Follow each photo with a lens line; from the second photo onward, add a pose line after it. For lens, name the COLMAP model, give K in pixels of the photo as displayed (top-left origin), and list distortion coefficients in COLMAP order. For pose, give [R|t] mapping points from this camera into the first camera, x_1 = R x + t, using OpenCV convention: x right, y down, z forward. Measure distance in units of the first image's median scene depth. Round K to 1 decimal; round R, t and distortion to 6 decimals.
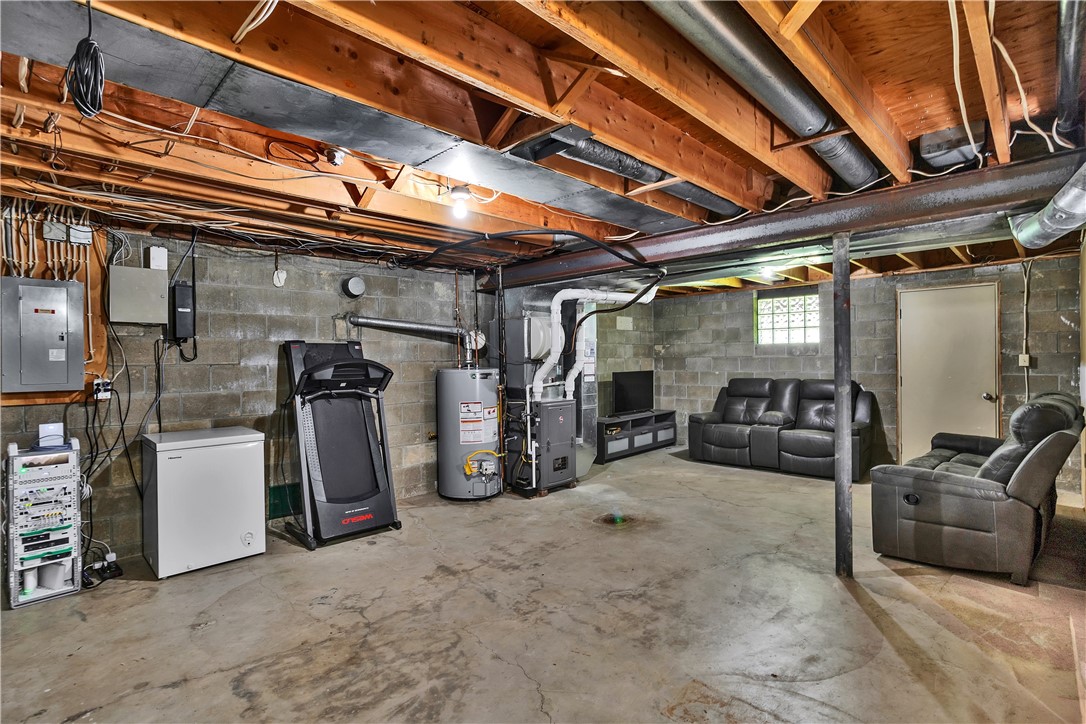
lens RADIAL K [[526.7, 0, 549.6], [0, 526.7, 360.4], [0, 0, 1]] dist [-0.021284, 0.012033]
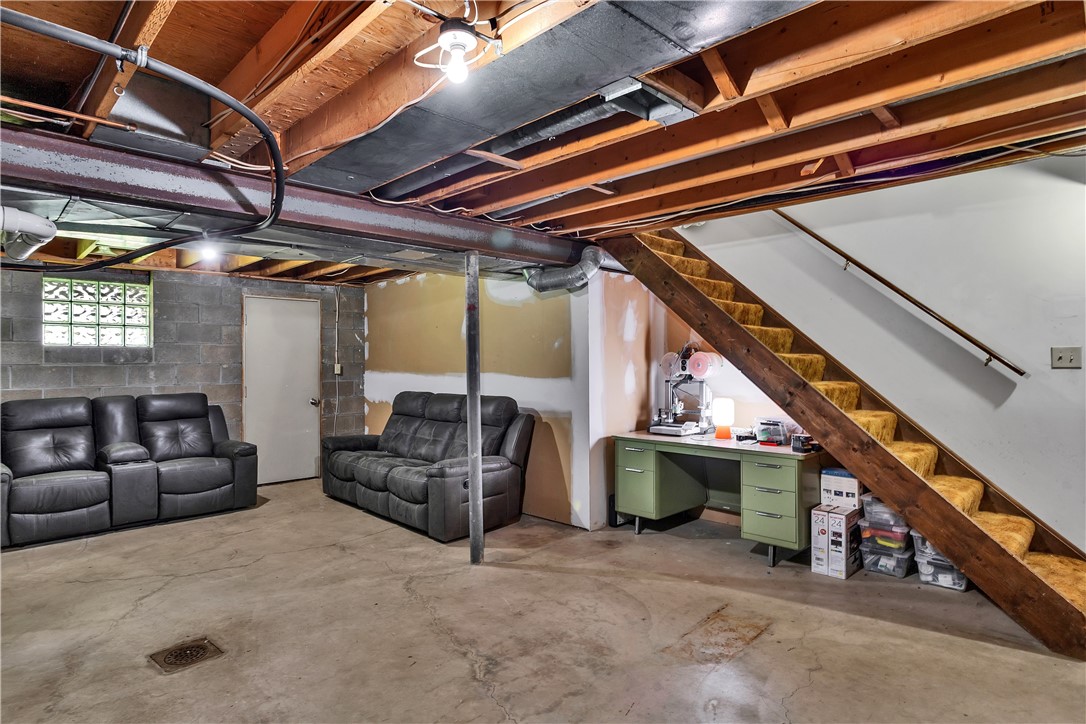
lens RADIAL K [[580.3, 0, 548.9], [0, 580.3, 362.8], [0, 0, 1]] dist [-0.021130, 0.000061]
pose [[0.023786, 0.008781, 0.999678, -0.376379], [0.008264, 0.999926, -0.008980, 0.001690], [-0.999683, 0.008474, 0.023712, 0.469514]]
